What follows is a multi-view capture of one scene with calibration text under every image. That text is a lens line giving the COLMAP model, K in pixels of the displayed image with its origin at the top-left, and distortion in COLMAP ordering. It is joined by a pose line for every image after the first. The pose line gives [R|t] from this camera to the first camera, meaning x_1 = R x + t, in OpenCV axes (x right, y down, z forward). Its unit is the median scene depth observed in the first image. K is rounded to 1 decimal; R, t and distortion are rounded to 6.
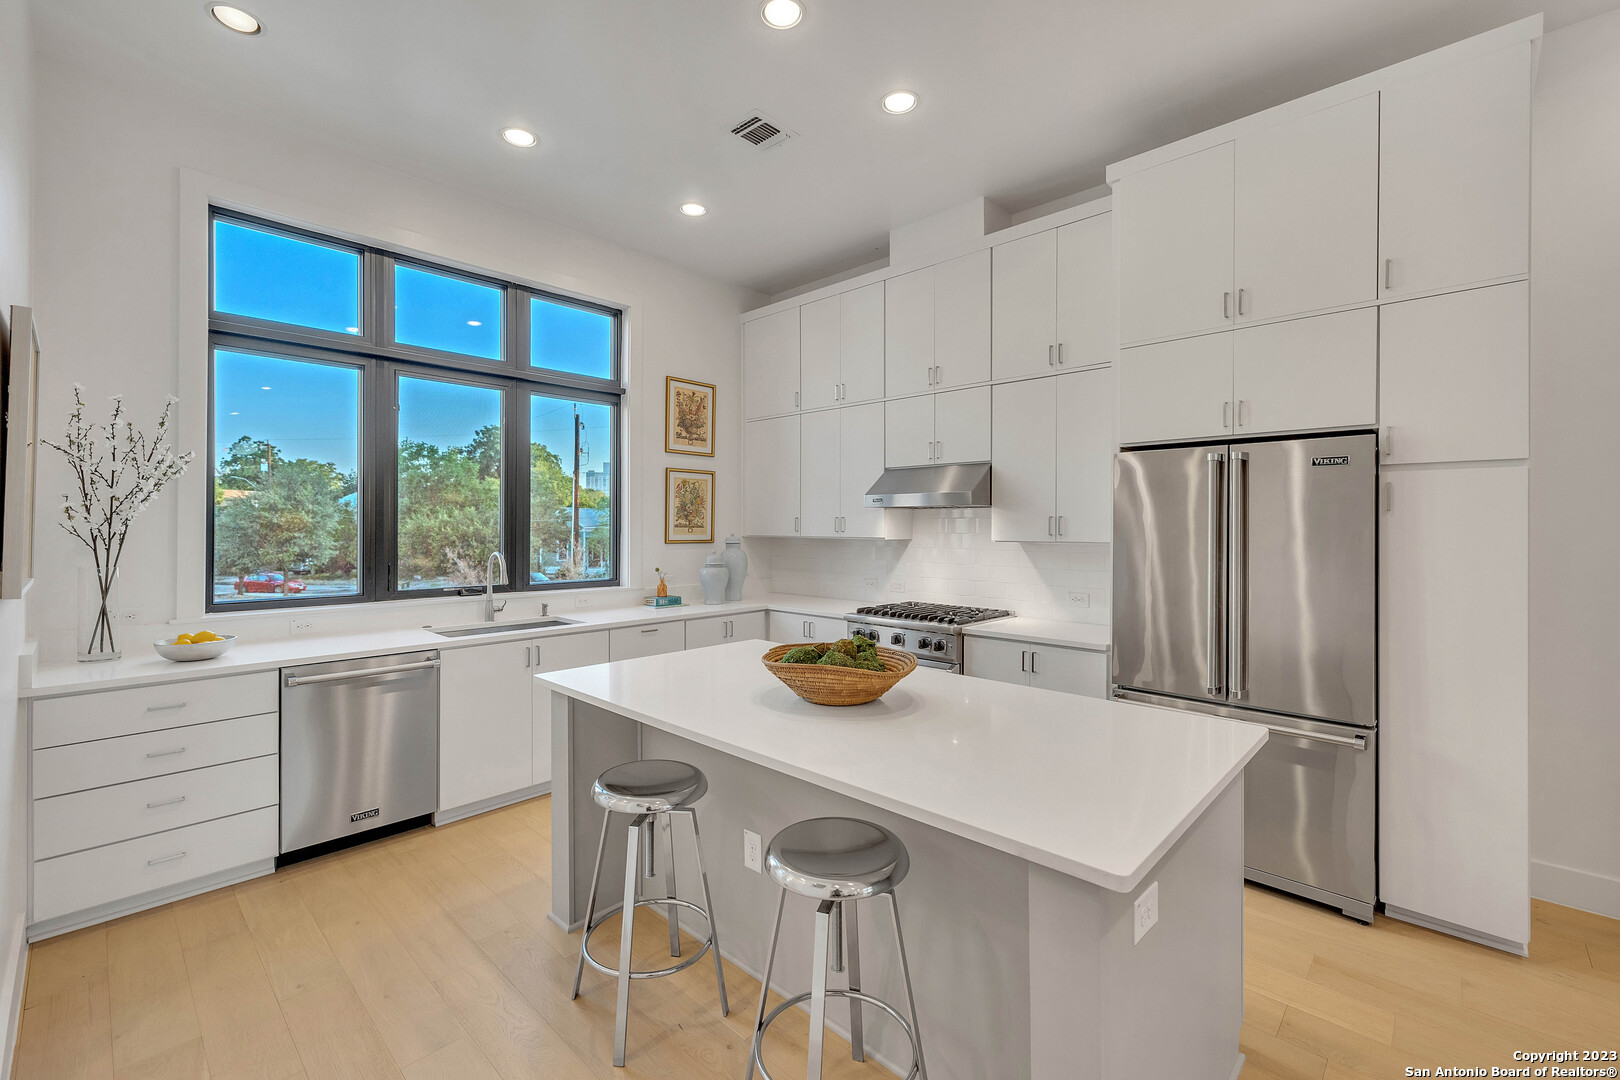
lens RADIAL K [[687.9, 0, 789.8], [0, 687.9, 525.8], [0, 0, 1]] dist [0.002170, 0.000225]
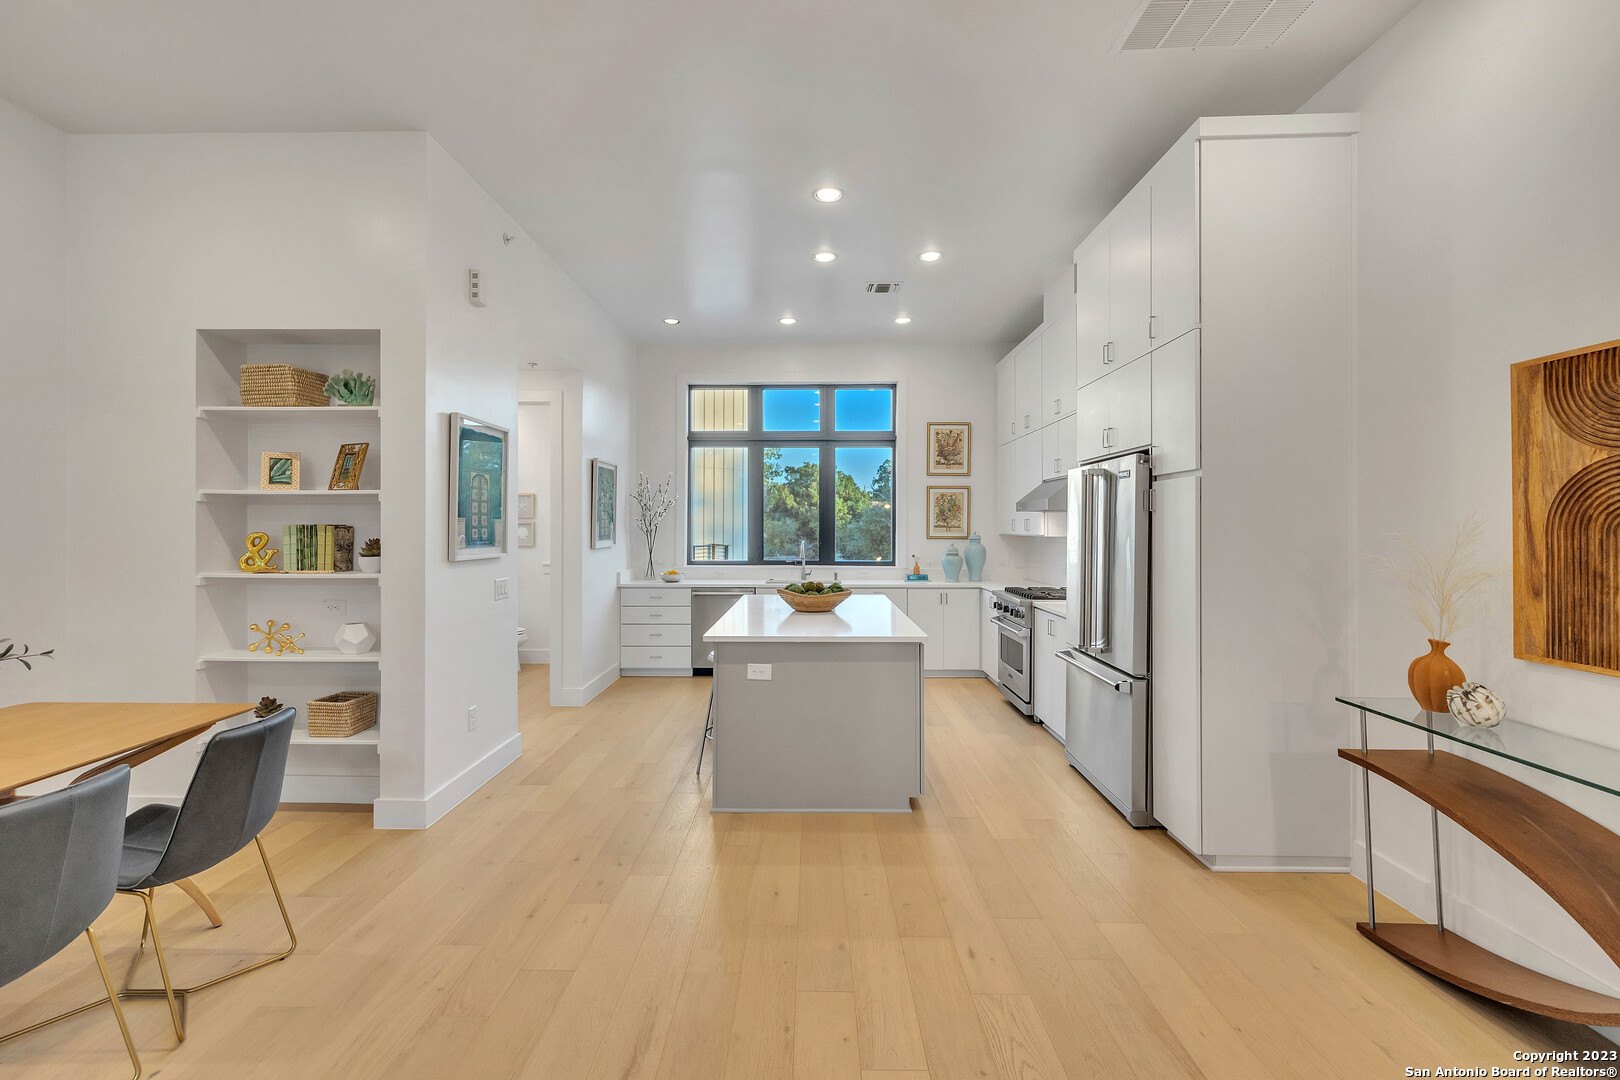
lens RADIAL K [[687.9, 0, 789.8], [0, 687.9, 525.8], [0, 0, 1]] dist [0.002170, 0.000225]
pose [[0.675074, -0.004921, -0.737734, 0.684790], [0.001904, 0.999986, -0.004928, 0.005090], [0.737748, 0.001922, 0.675074, -0.184868]]
